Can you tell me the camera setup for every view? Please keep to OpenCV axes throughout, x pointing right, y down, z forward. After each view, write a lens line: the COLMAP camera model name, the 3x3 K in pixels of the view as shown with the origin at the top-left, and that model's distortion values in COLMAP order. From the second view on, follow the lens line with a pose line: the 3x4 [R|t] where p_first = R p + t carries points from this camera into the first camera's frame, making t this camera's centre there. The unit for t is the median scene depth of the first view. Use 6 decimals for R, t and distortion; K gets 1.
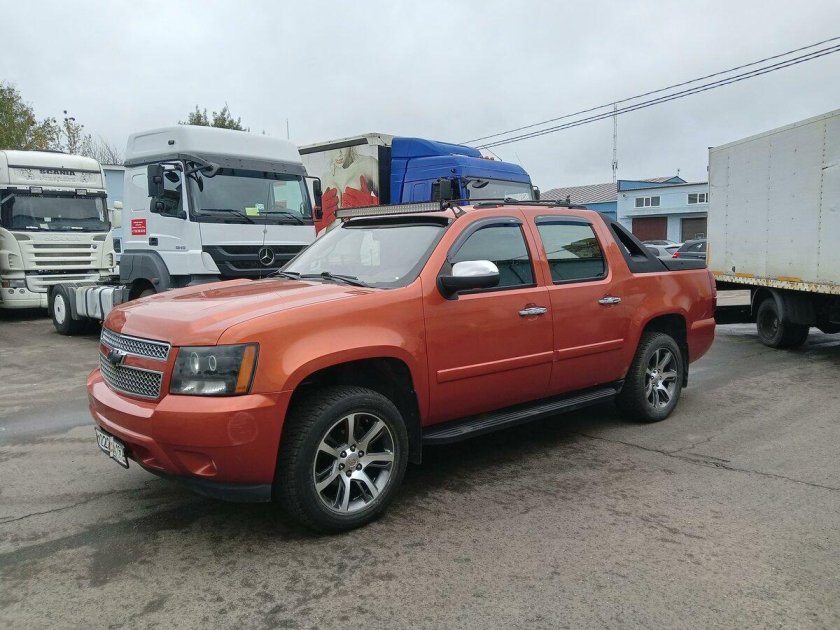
lens RADIAL K [[677.6, 0, 420.0], [0, 677.6, 315.0], [0, 0, 1]] dist [0.006903, -0.002569]
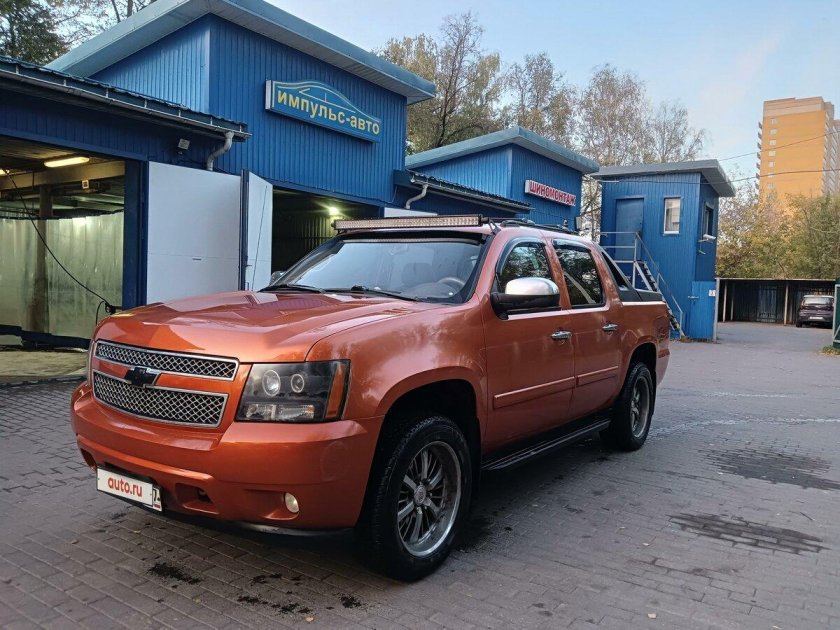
lens RADIAL K [[677.6, 0, 420.0], [0, 677.6, 315.0], [0, 0, 1]] dist [0.006903, -0.002569]
pose [[0.968936, 0.027253, 0.245805, -0.313496], [-0.013815, 0.998322, -0.056230, 0.027508], [-0.246926, 0.051087, 0.967687, 0.127470]]
